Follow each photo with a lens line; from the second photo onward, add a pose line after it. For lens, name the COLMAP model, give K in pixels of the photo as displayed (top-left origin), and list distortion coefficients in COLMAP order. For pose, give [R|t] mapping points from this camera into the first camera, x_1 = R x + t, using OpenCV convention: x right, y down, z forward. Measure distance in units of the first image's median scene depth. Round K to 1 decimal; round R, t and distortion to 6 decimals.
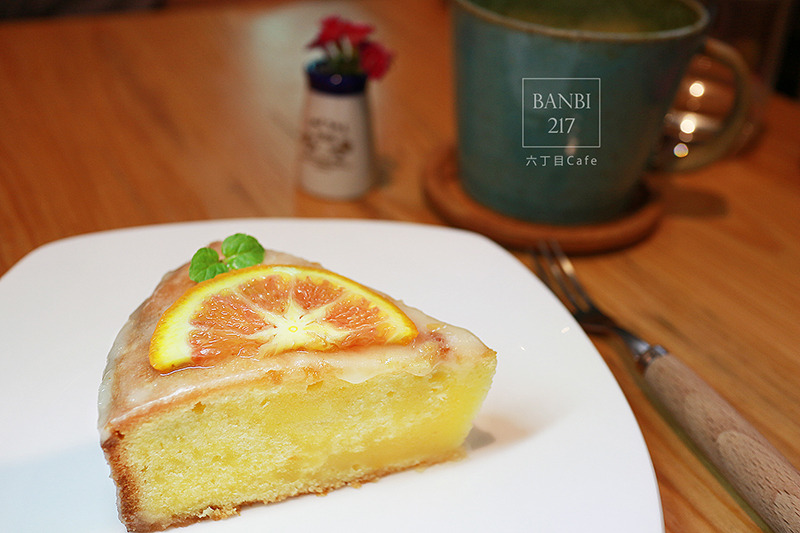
lens RADIAL K [[784.1, 0, 400.0], [0, 784.1, 266.5], [0, 0, 1]] dist [0.002141, 0.010738]
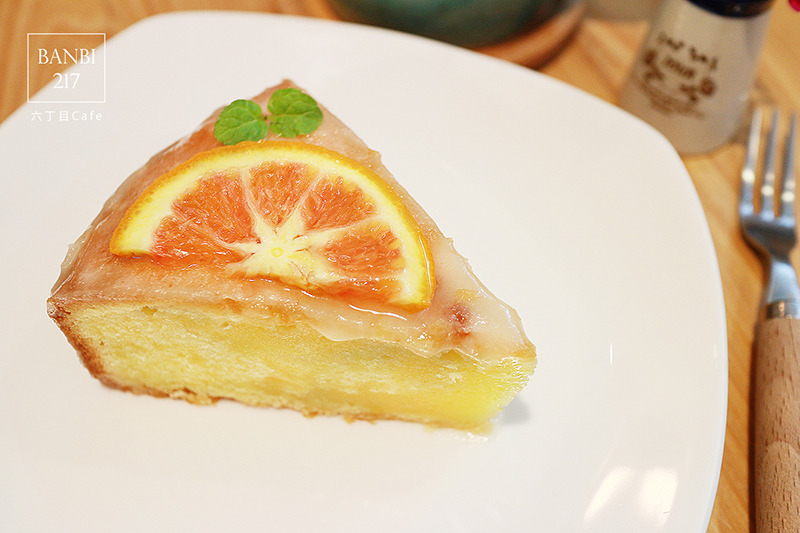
lens RADIAL K [[814.2, 0, 400.0], [0, 814.2, 266.5], [0, 0, 1]] dist [0.002844, -0.002662]
pose [[0.893470, 0.340587, -0.292767, 0.210582], [-0.223775, 0.902776, 0.367316, -0.226757], [0.389406, -0.262672, 0.882817, 0.298072]]
